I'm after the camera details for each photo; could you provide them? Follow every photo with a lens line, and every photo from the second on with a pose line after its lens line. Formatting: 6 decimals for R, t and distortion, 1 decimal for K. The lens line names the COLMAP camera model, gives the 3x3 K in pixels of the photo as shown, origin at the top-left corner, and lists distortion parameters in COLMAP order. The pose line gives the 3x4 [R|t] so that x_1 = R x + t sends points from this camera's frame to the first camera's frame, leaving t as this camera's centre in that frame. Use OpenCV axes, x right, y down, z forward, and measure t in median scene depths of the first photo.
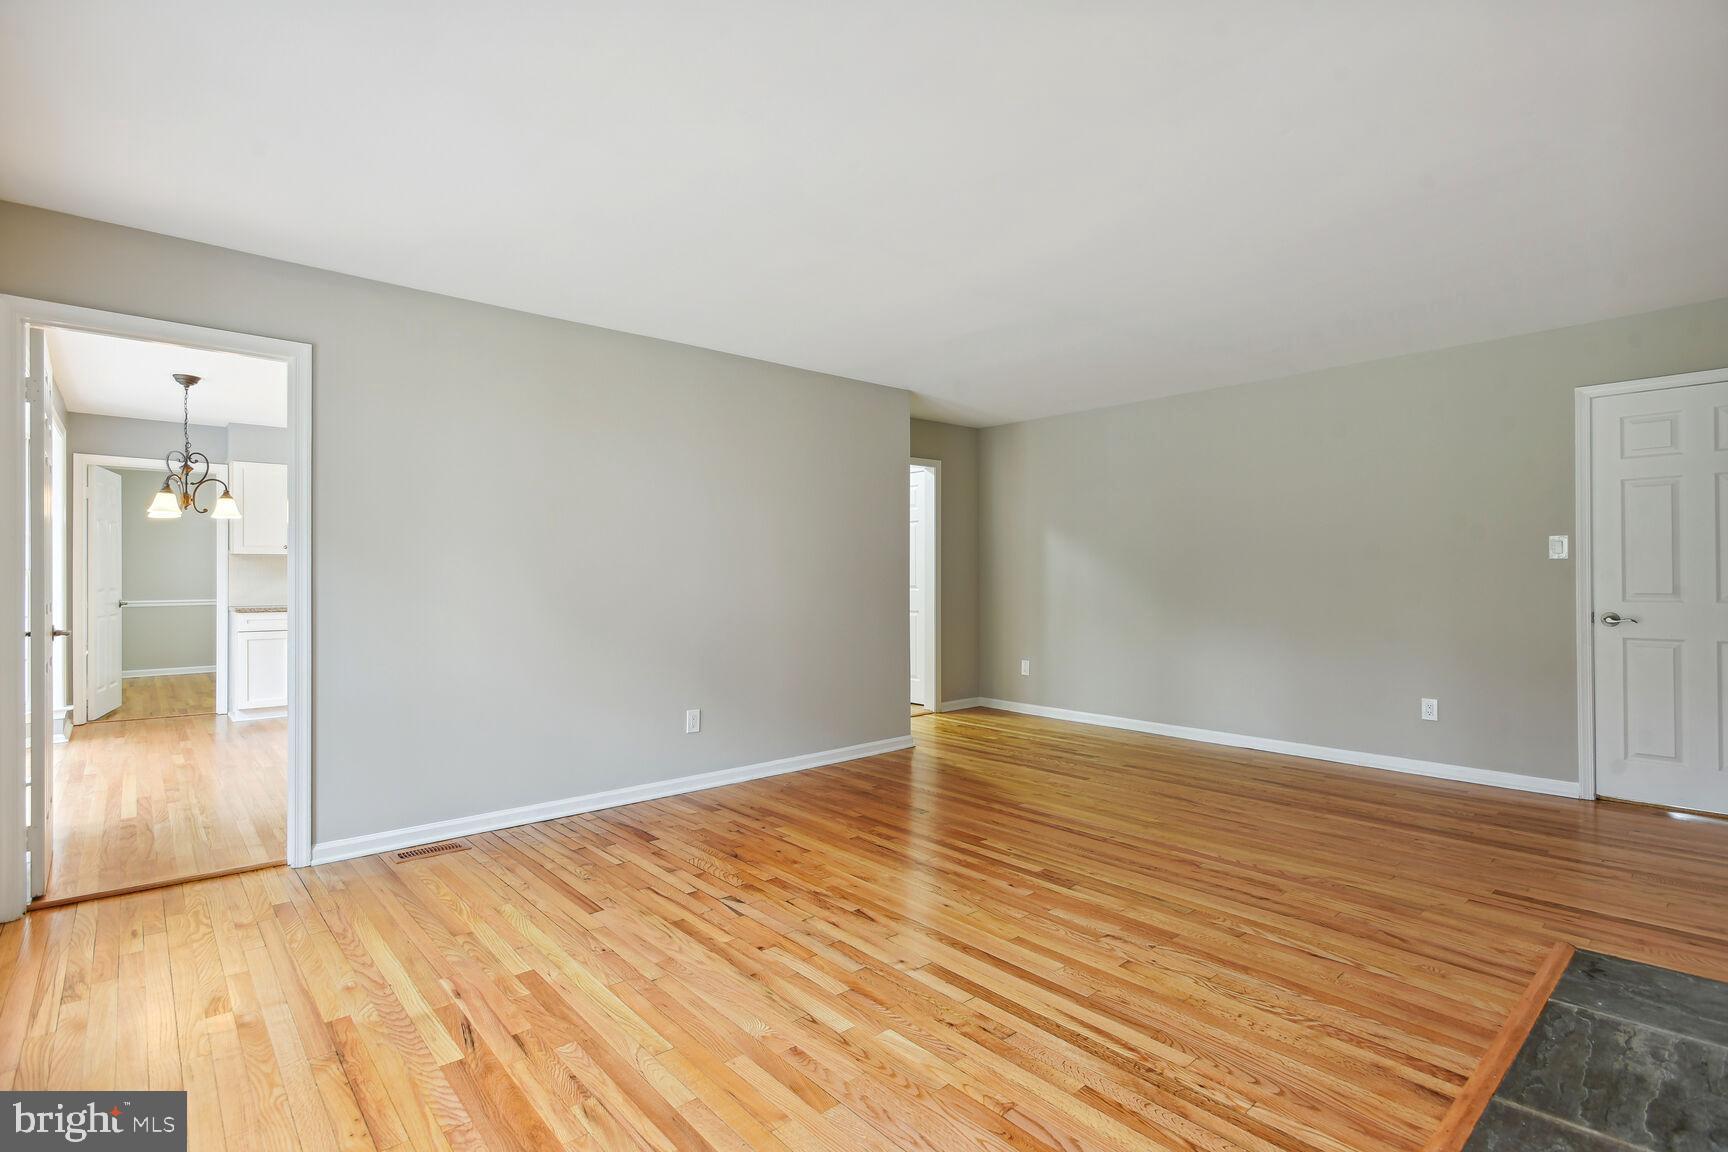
lens RADIAL K [[825.9, 0, 867.3], [0, 825.9, 578.1], [0, 0, 1]] dist [0.001260, -0.000613]
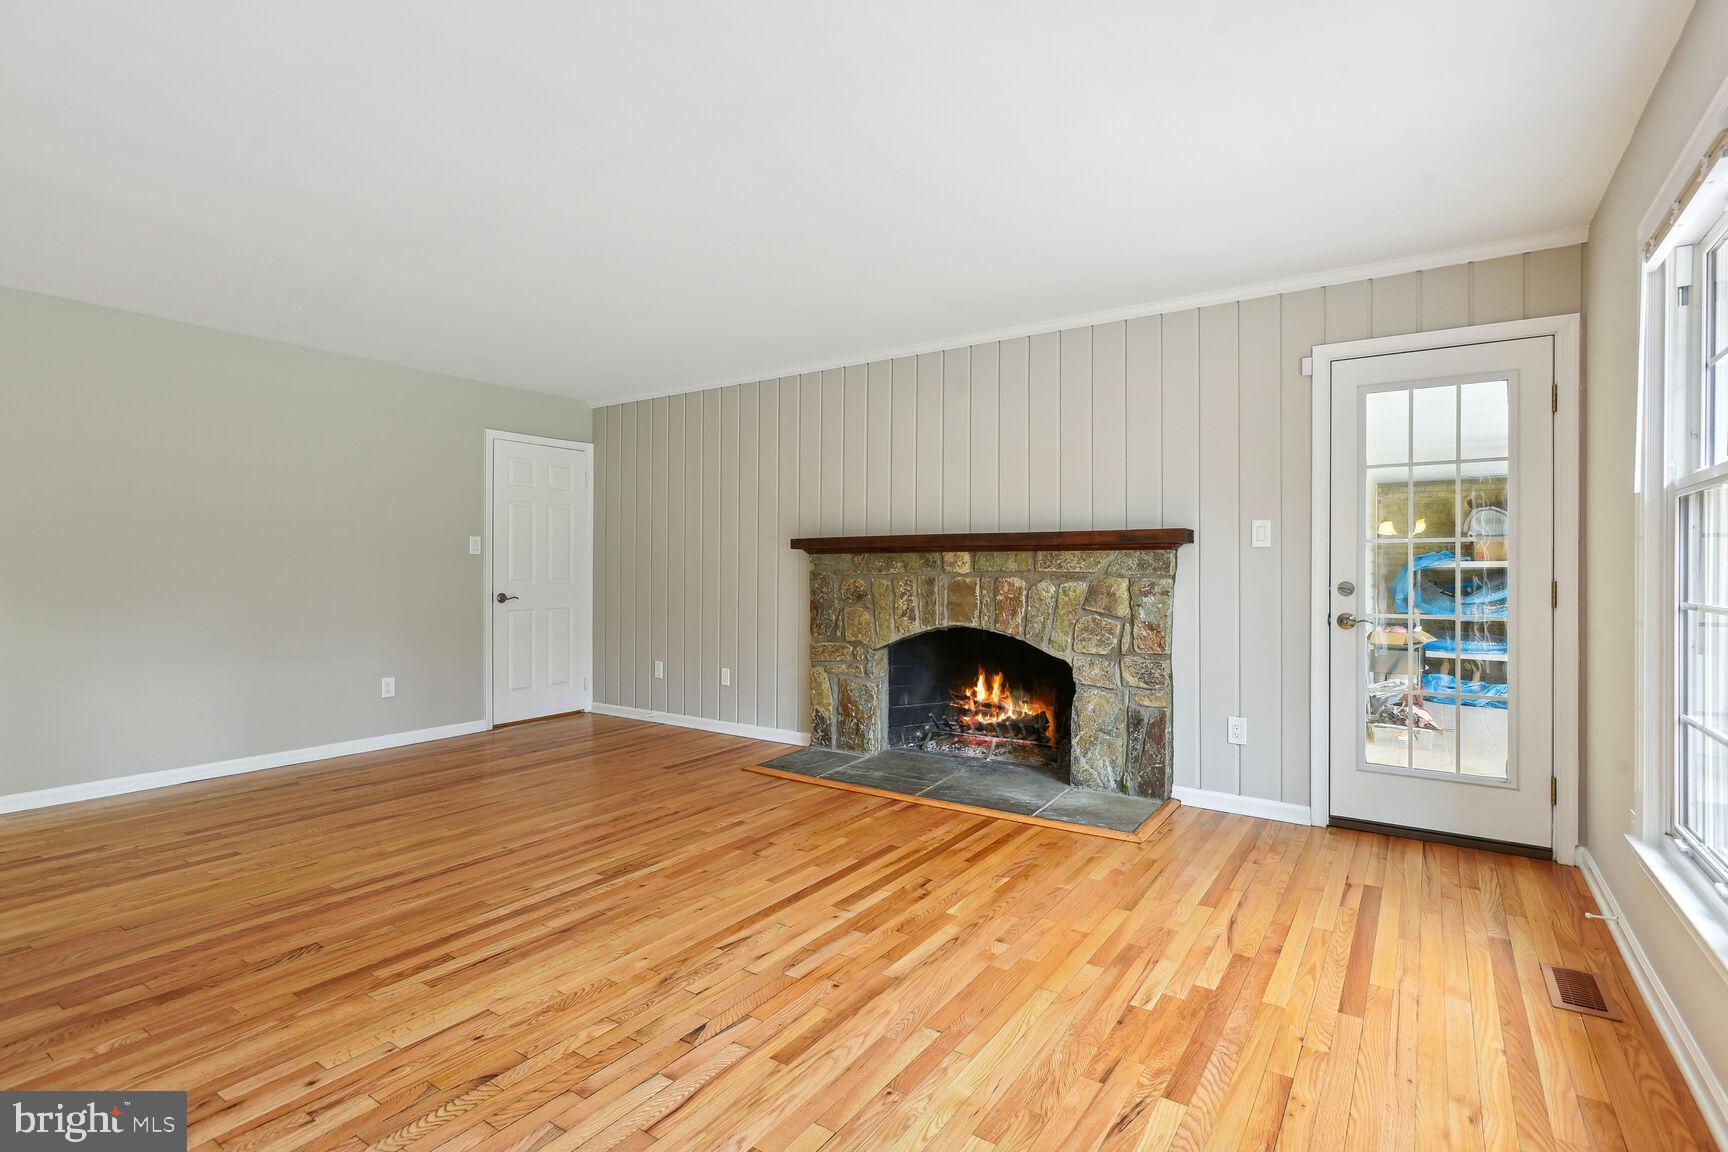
lens RADIAL K [[825.9, 0, 866.8], [0, 825.9, 566.5], [0, 0, 1]] dist [0.001260, -0.000613]
pose [[-0.246943, 0.004198, 0.969021, -0.713776], [0.002583, 0.999990, -0.003674, 0.004088], [-0.969027, 0.001596, -0.246951, 0.853552]]
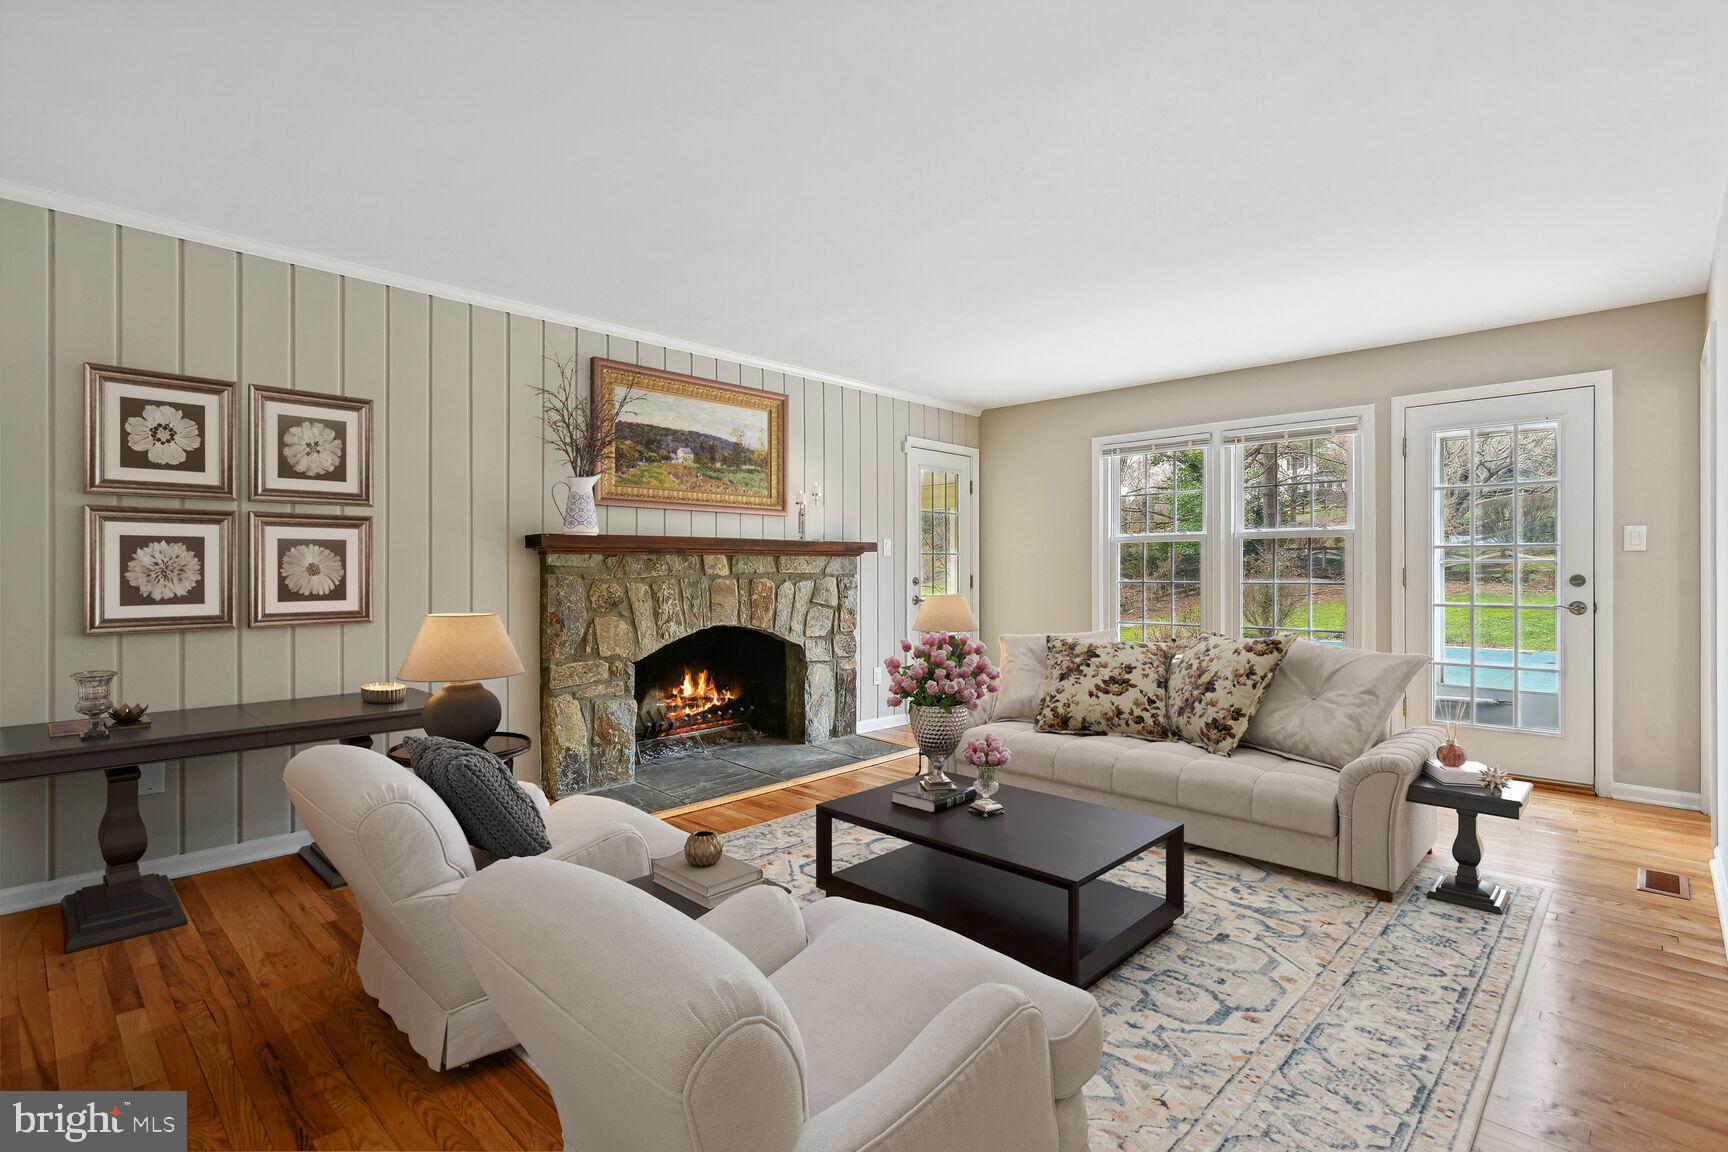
lens RADIAL K [[825.9, 0, 850.9], [0, 825.9, 568.5], [0, 0, 1]] dist [0.001260, -0.000613]
pose [[-0.997930, 0.004188, -0.064172, 0.372943], [0.003674, 0.999960, 0.008135, -0.011260], [0.064204, 0.007883, -0.997906, 1.758292]]
